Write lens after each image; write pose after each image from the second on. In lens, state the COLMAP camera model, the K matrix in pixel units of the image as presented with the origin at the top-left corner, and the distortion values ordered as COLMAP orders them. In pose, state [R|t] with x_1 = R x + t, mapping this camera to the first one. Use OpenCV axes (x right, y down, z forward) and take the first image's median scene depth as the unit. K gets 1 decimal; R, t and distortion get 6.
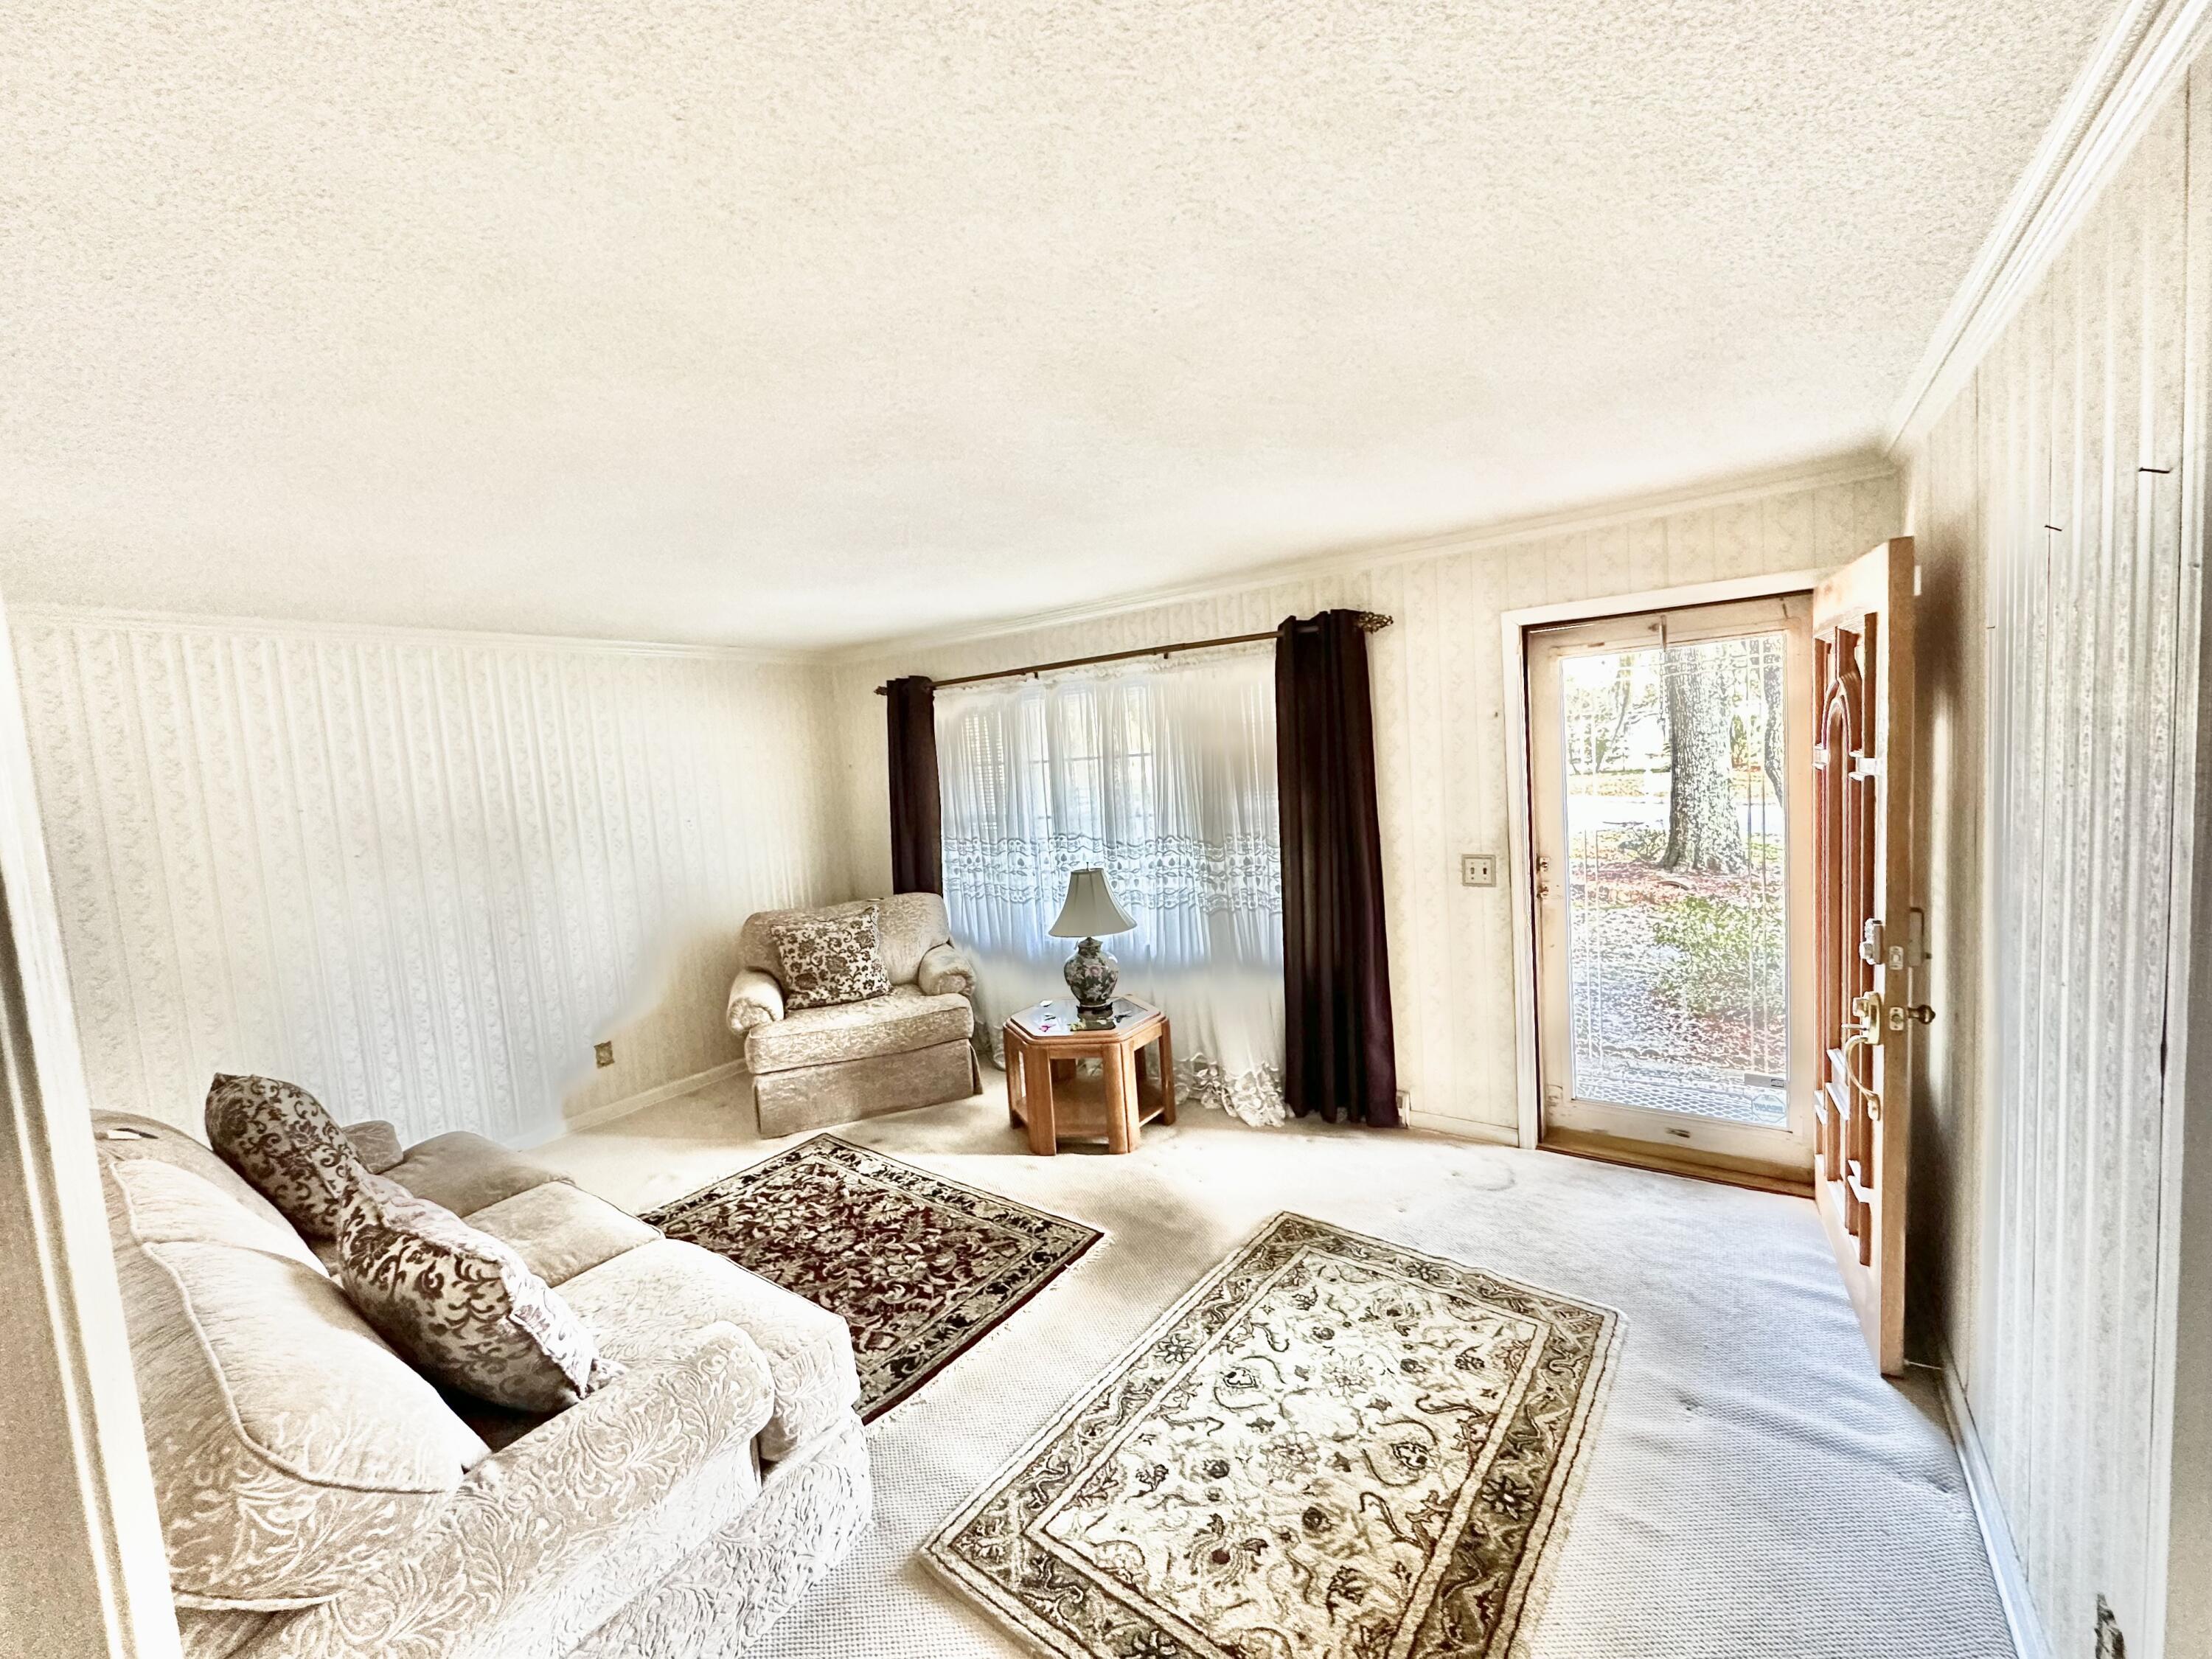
lens RADIAL K [[900.5, 0, 1106.0], [0, 900.5, 829.5], [0, 0, 1]] dist [0.000962, -0.000028]
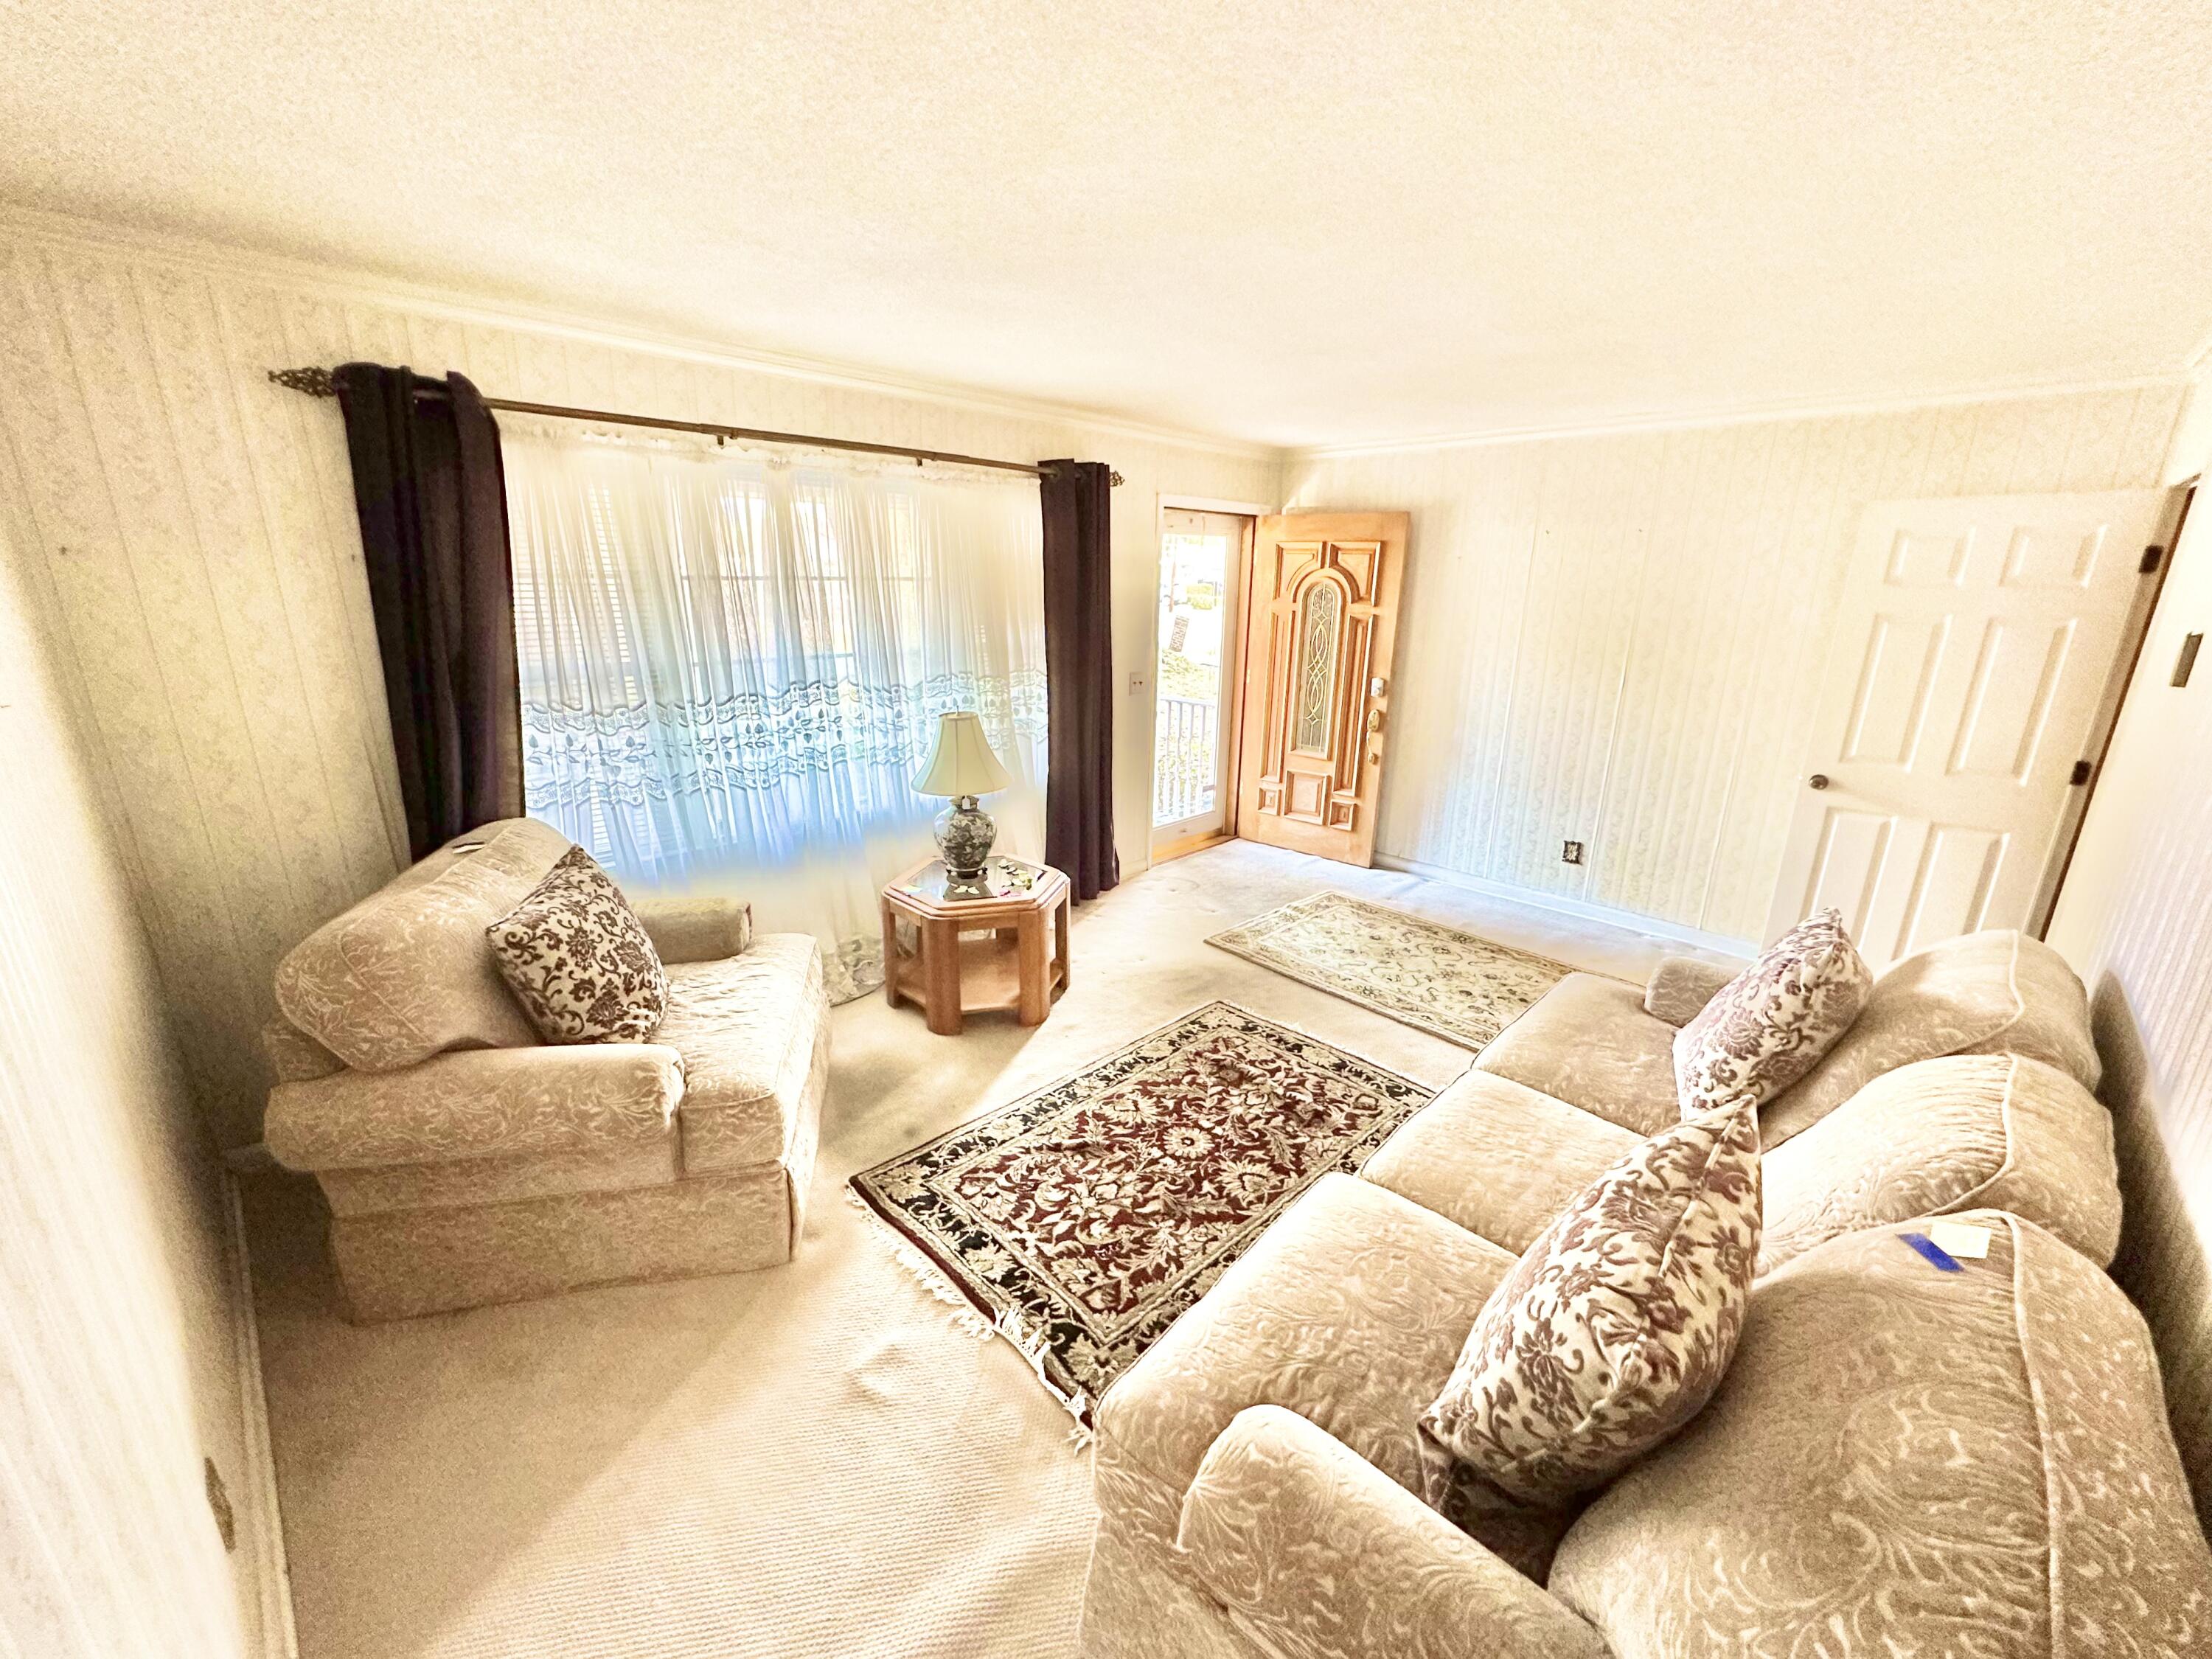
lens RADIAL K [[900.5, 0, 1106.0], [0, 900.5, 829.5], [0, 0, 1]] dist [0.000962, -0.000028]
pose [[0.131689, -0.207992, 0.969225, -0.955804], [0.059565, 0.977634, 0.201703, -0.014296], [-0.989500, 0.031170, 0.141133, 0.831780]]
